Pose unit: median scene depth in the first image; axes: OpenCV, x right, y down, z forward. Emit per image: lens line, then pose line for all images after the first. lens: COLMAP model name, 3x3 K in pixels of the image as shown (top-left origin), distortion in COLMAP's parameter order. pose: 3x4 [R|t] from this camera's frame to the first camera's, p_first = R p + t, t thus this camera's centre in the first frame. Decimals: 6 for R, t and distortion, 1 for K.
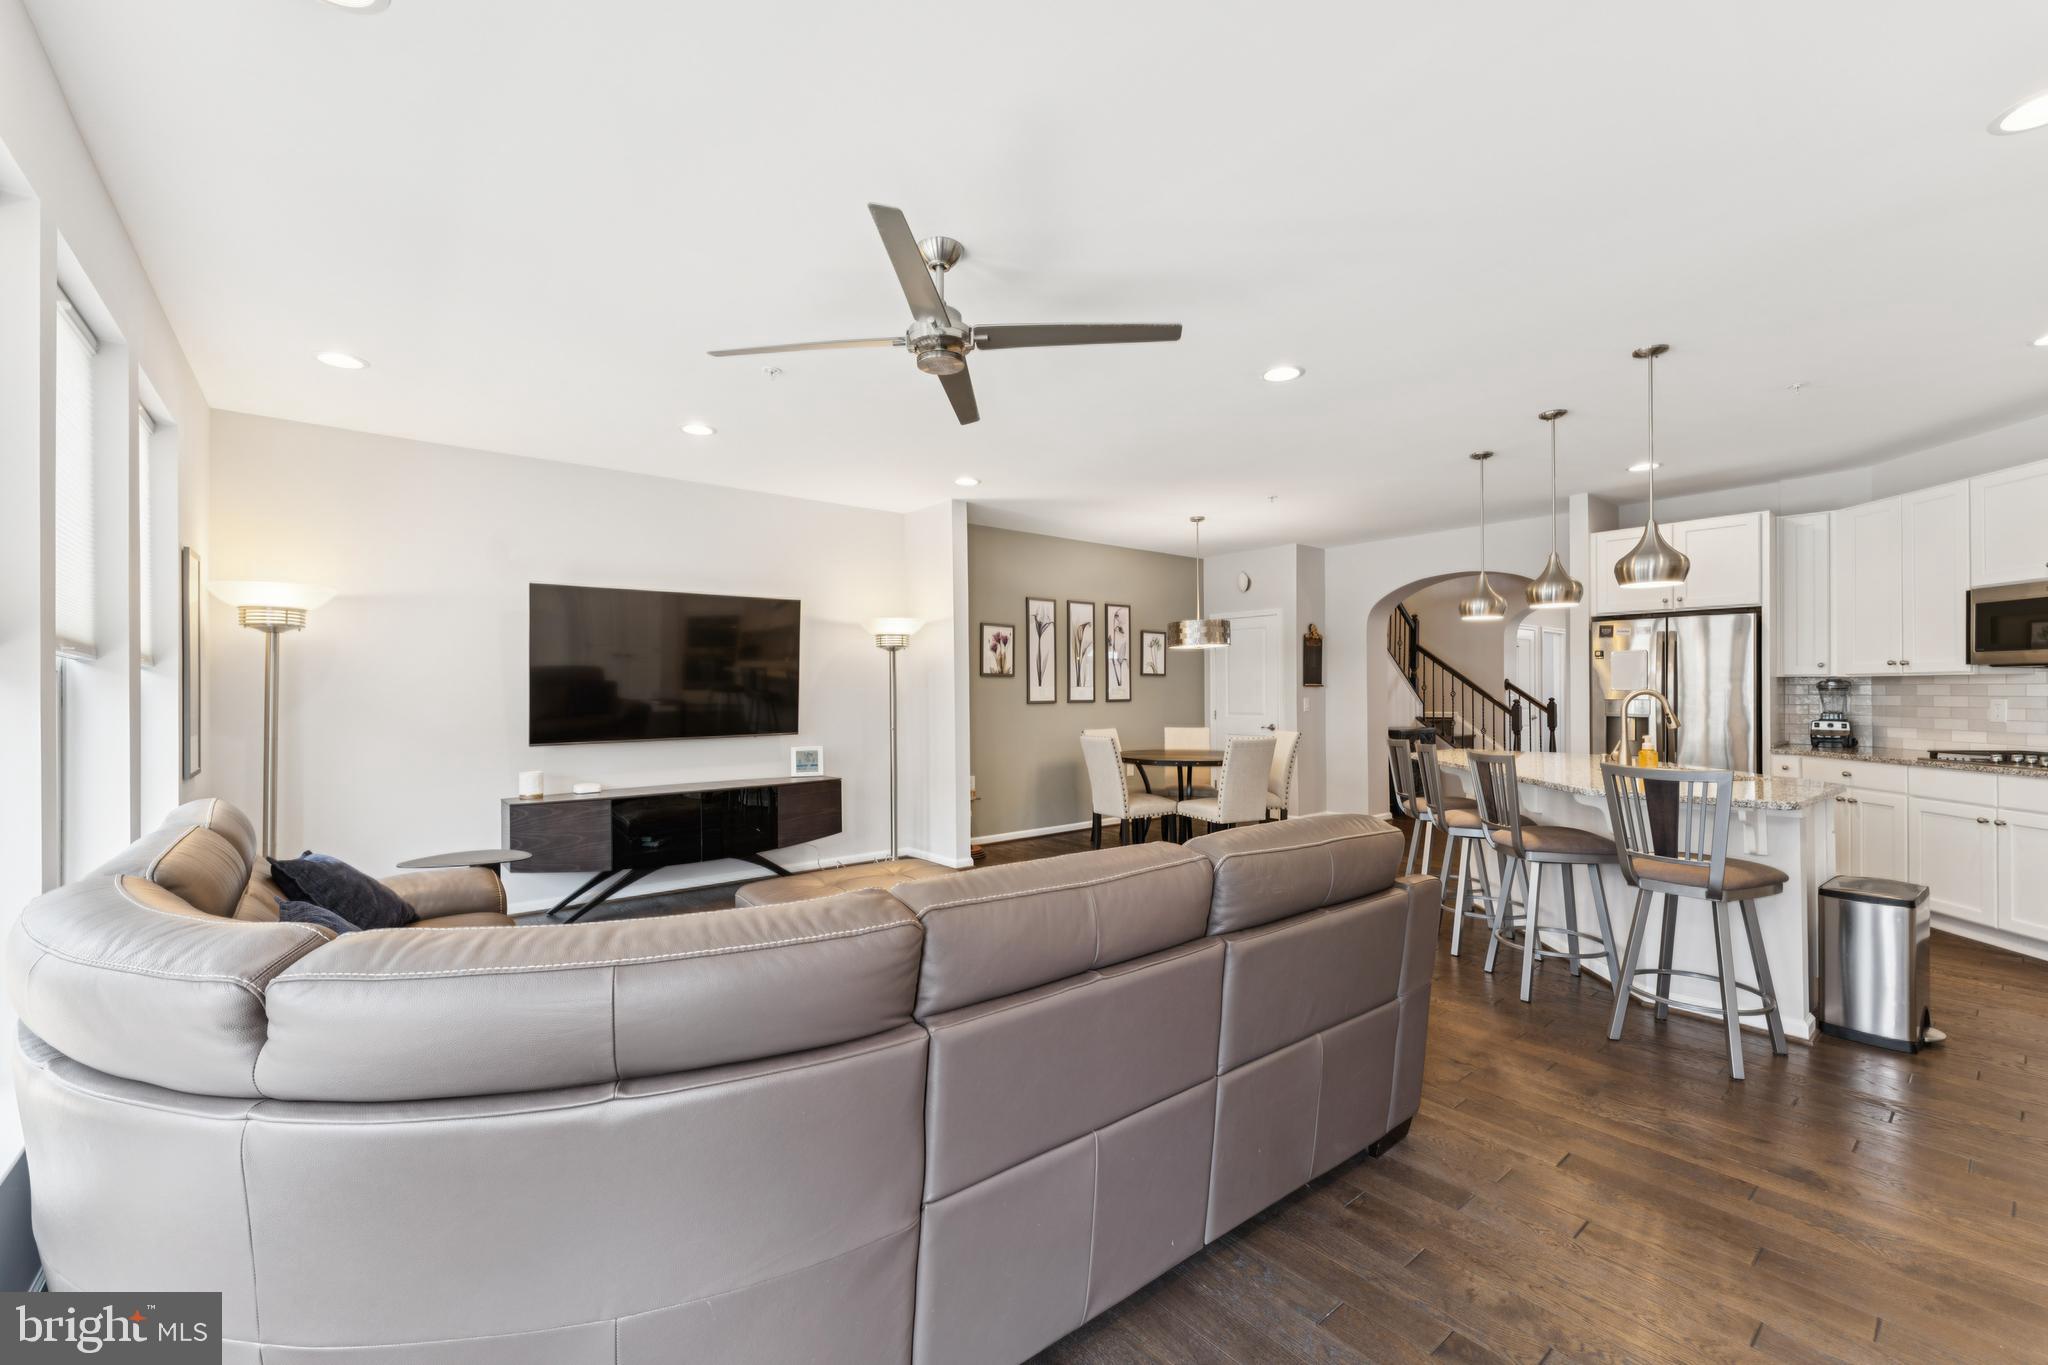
lens RADIAL K [[831.9, 0, 1017.9], [0, 831.9, 692.4], [0, 0, 1]] dist [-0.000840, 0.000183]
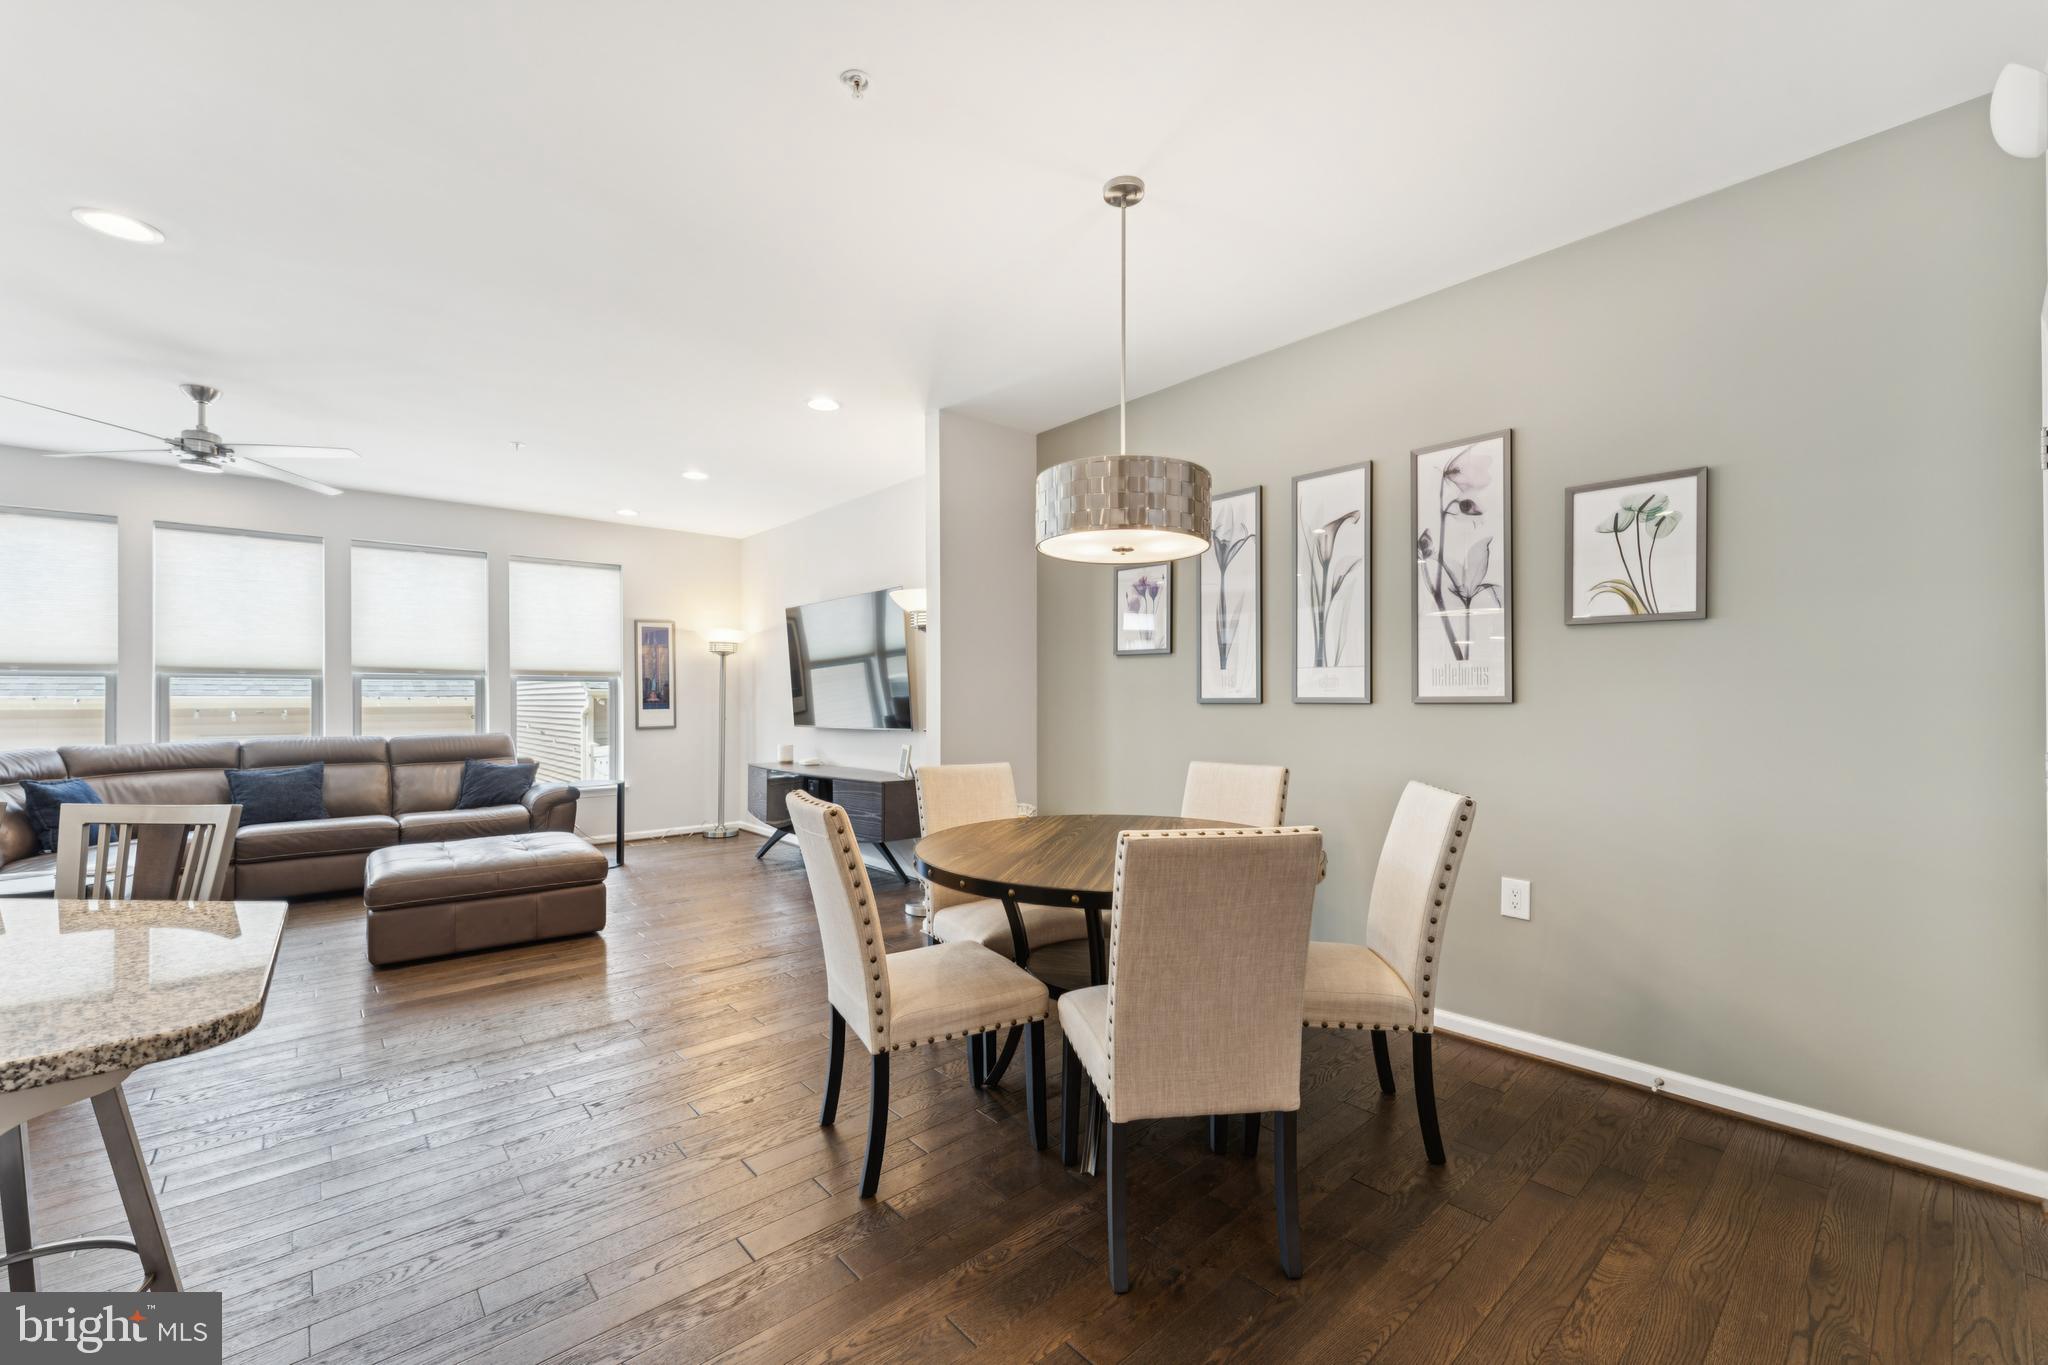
lens RADIAL K [[819.0, 0, 1019.0], [0, 819.0, 691.6], [0, 0, 1]] dist [-0.002849, -0.000298]
pose [[0.045622, -0.000189, -0.998959, 0.647198], [0.003155, 0.999995, -0.000045, 0.007026], [0.998954, -0.003150, 0.045622, 1.078401]]
